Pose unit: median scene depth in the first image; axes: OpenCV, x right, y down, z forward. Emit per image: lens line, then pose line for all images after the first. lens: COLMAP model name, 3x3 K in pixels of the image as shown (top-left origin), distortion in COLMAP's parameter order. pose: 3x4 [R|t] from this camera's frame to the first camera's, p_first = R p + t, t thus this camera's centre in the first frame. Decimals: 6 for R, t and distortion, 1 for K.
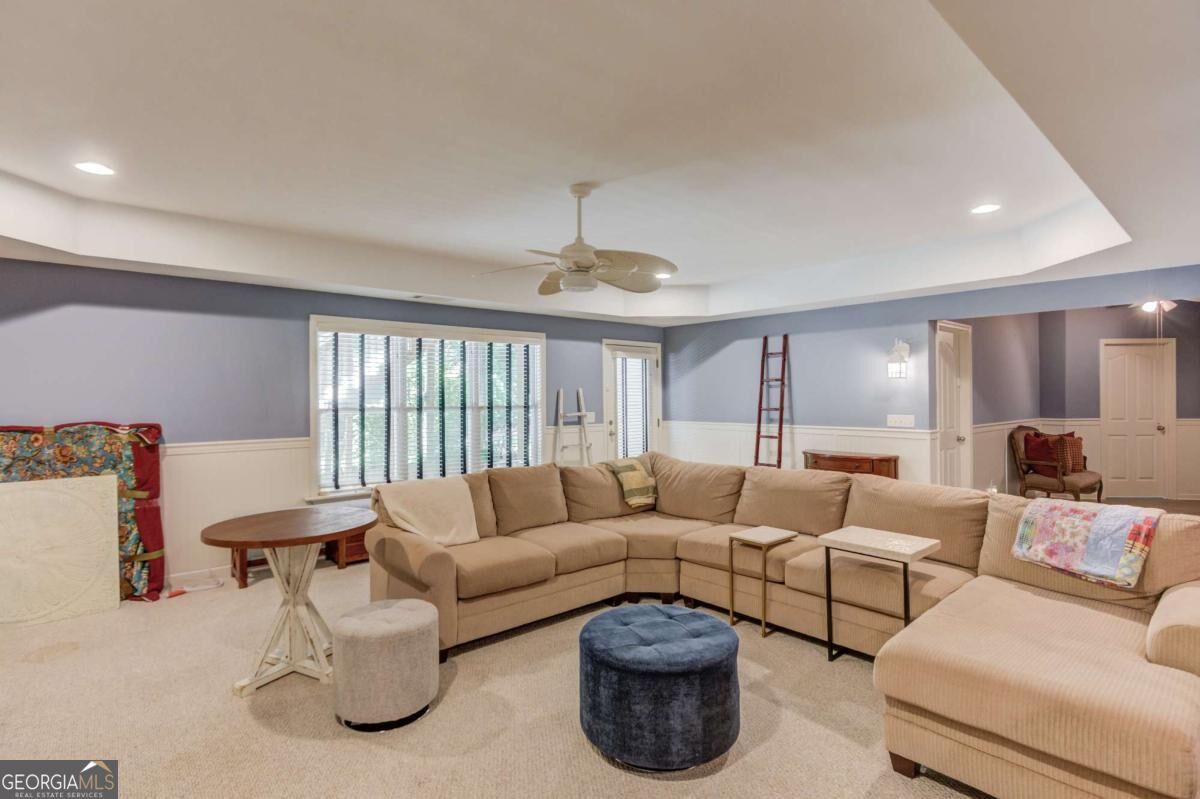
lens RADIAL K [[583.0, 0, 589.8], [0, 583.0, 396.2], [0, 0, 1]] dist [-0.005664, -0.000722]
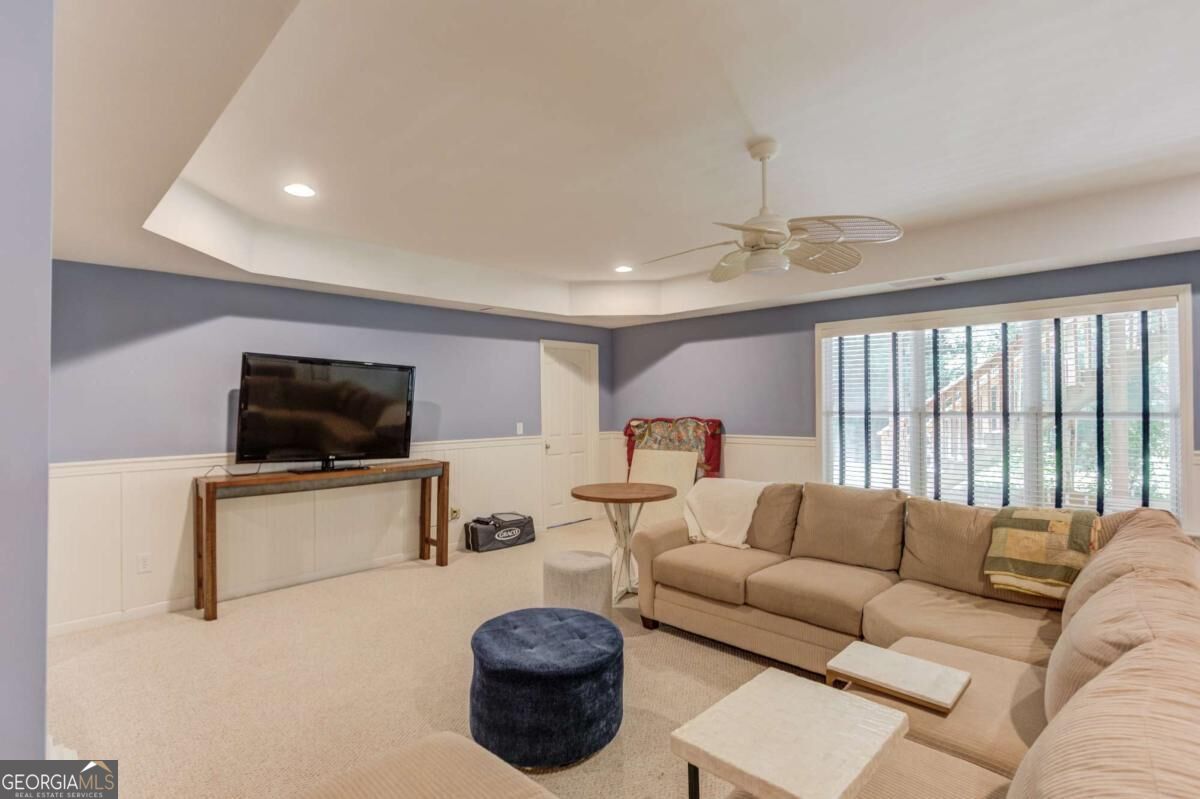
lens RADIAL K [[583.0, 0, 589.1], [0, 583.0, 402.4], [0, 0, 1]] dist [-0.005664, -0.000722]
pose [[0.091539, 0.002126, -0.995799, 0.617699], [0.010404, 0.999941, 0.003091, -0.002403], [0.995747, -0.010644, 0.091512, 0.536467]]
